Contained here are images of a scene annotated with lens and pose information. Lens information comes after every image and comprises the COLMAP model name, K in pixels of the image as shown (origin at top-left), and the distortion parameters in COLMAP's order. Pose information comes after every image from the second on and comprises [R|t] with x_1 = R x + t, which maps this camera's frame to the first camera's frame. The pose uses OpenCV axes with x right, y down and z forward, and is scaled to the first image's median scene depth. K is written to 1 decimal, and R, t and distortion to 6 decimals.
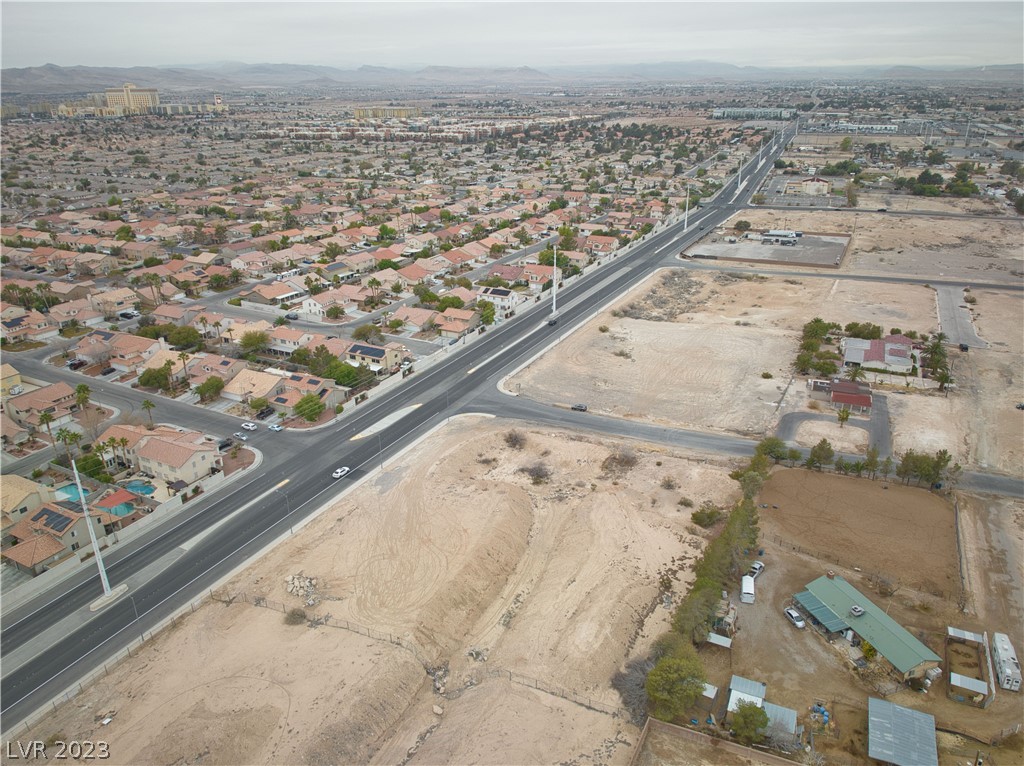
lens RADIAL K [[725.9, 0, 514.5], [0, 725.9, 381.7], [0, 0, 1]] dist [0.037964, -0.062620]
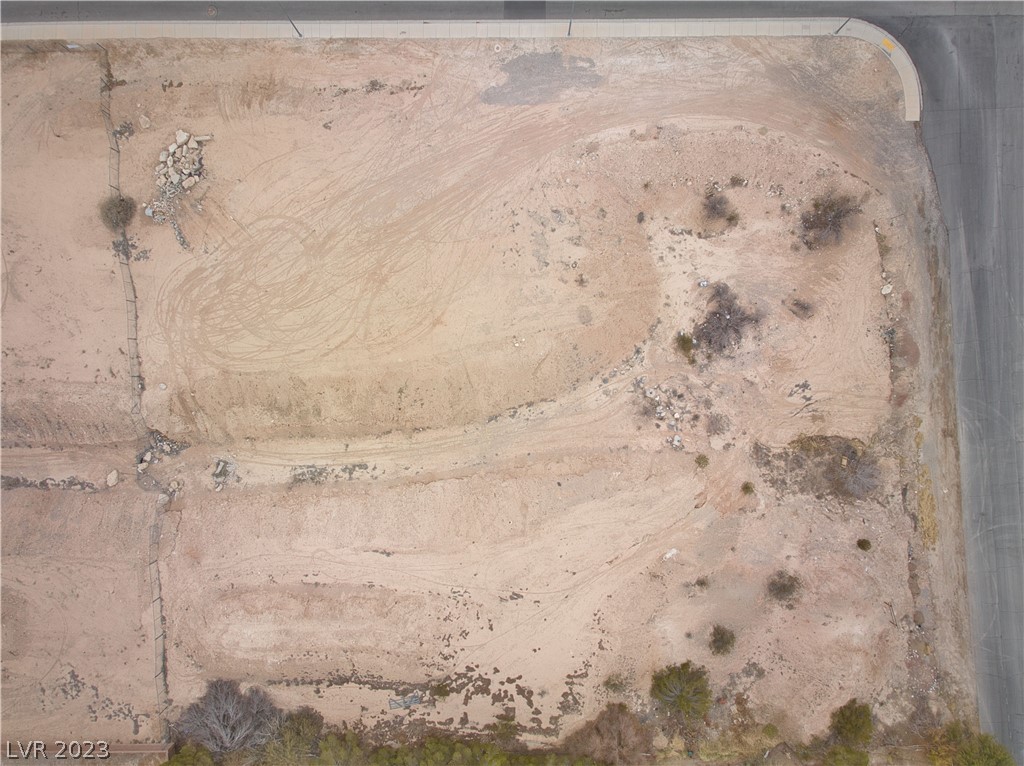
lens RADIAL K [[724.5, 0, 513.8], [0, 724.5, 385.1], [0, 0, 1]] dist [0.057603, -0.054851]
pose [[0.460113, 0.887494, 0.025502, -0.009771], [-0.326591, 0.142469, 0.934367, -0.270120], [0.825612, -0.438243, 0.355400, 0.685592]]
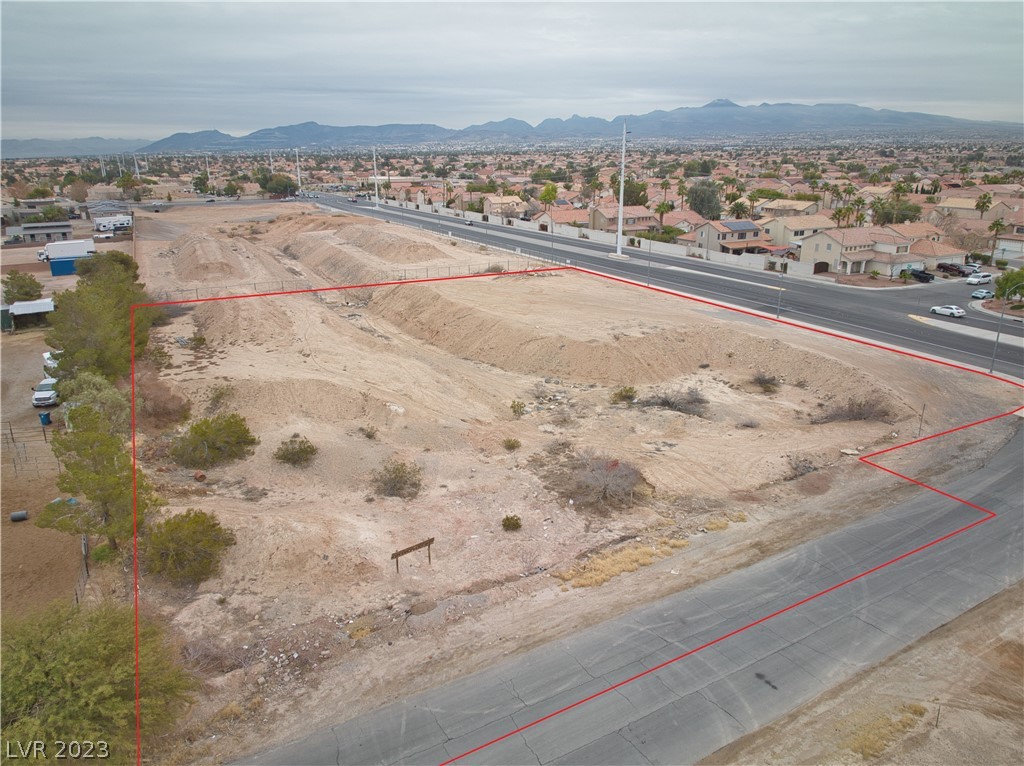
lens RADIAL K [[725.9, 0, 514.5], [0, 725.9, 381.7], [0, 0, 1]] dist [0.037964, -0.062620]
pose [[-0.595138, 0.253152, -0.762708, 0.390337], [-0.291421, 0.816499, 0.498401, -0.066536], [0.748922, 0.518887, -0.412156, 1.079863]]
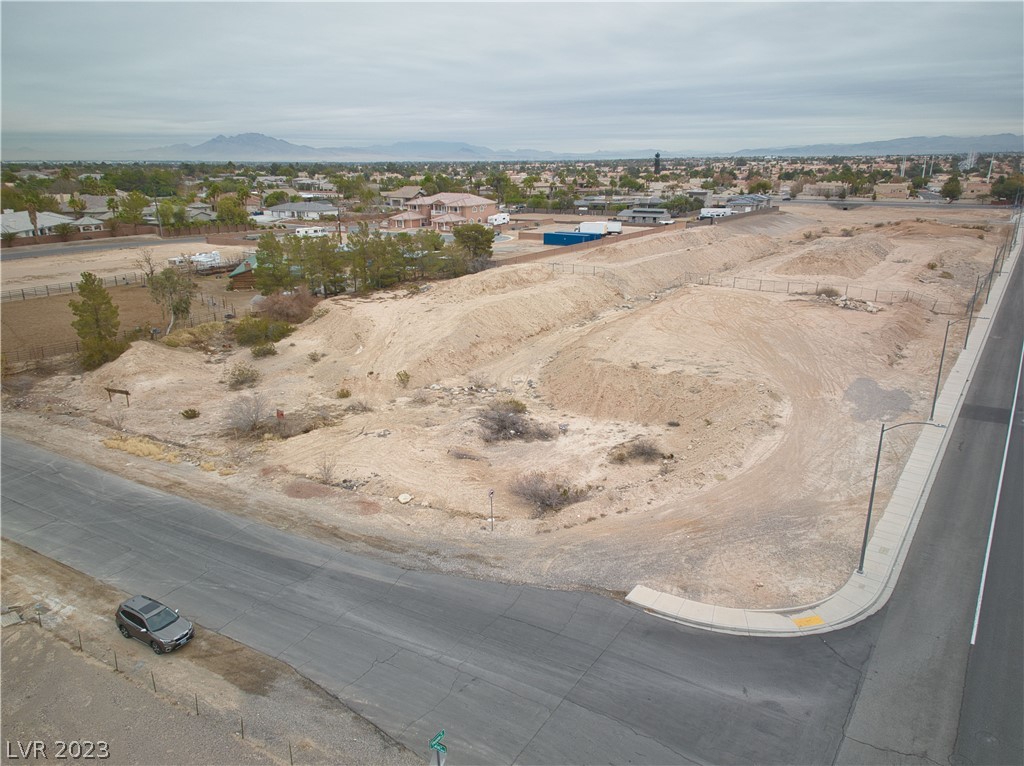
lens RADIAL K [[724.5, 0, 513.8], [0, 724.5, 385.1], [0, 0, 1]] dist [0.057603, -0.054851]
pose [[-0.991115, -0.032007, 0.129100, -0.021350], [0.057669, 0.771233, 0.633935, -0.135016], [-0.119856, 0.635748, -0.762535, 1.259510]]
